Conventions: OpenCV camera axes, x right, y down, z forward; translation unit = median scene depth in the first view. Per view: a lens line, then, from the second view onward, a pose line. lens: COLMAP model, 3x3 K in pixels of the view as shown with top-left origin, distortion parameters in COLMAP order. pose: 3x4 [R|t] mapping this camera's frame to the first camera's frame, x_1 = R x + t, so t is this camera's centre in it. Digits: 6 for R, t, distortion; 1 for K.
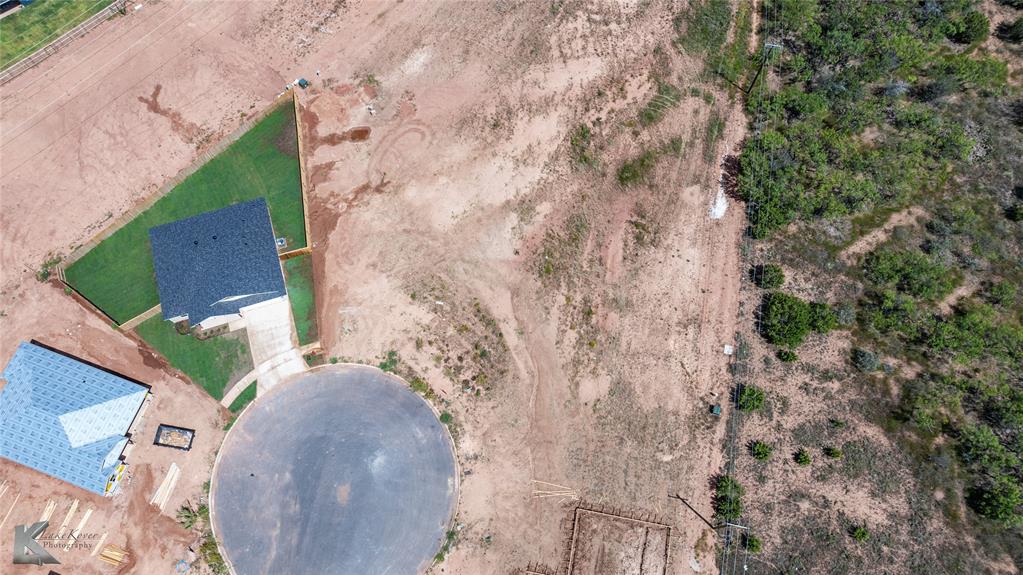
lens RADIAL K [[715.3, 0, 511.5], [0, 715.3, 287.5], [0, 0, 1]] dist [-0.030037, 0.022215]
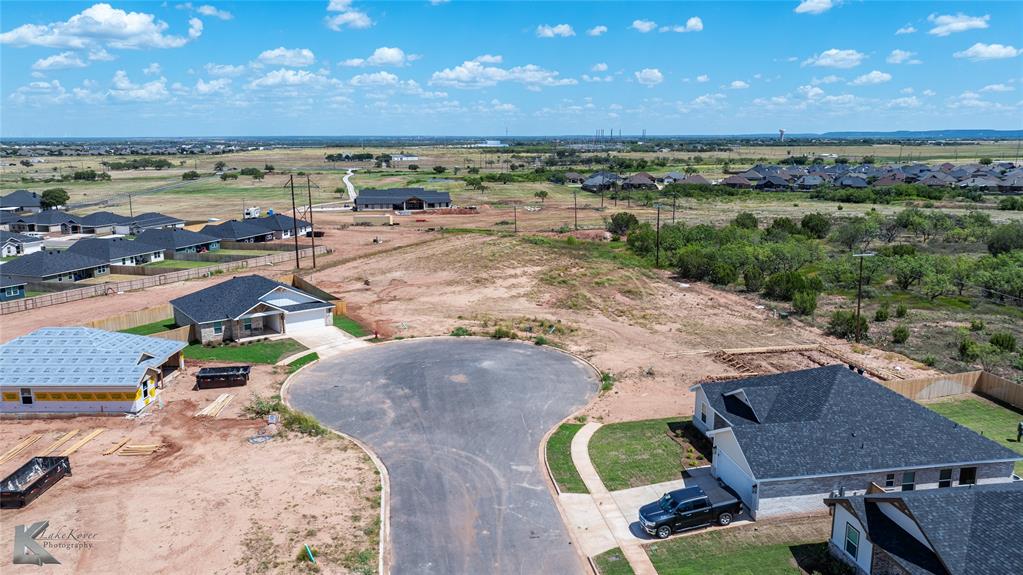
lens RADIAL K [[730.9, 0, 507.0], [0, 730.9, 296.8], [0, 0, 1]] dist [-0.017553, -0.005962]
pose [[0.944830, -0.074263, 0.319033, -0.407376], [0.308895, 0.526097, -0.792342, 0.837939], [-0.109000, 0.847176, 0.520011, 0.460225]]
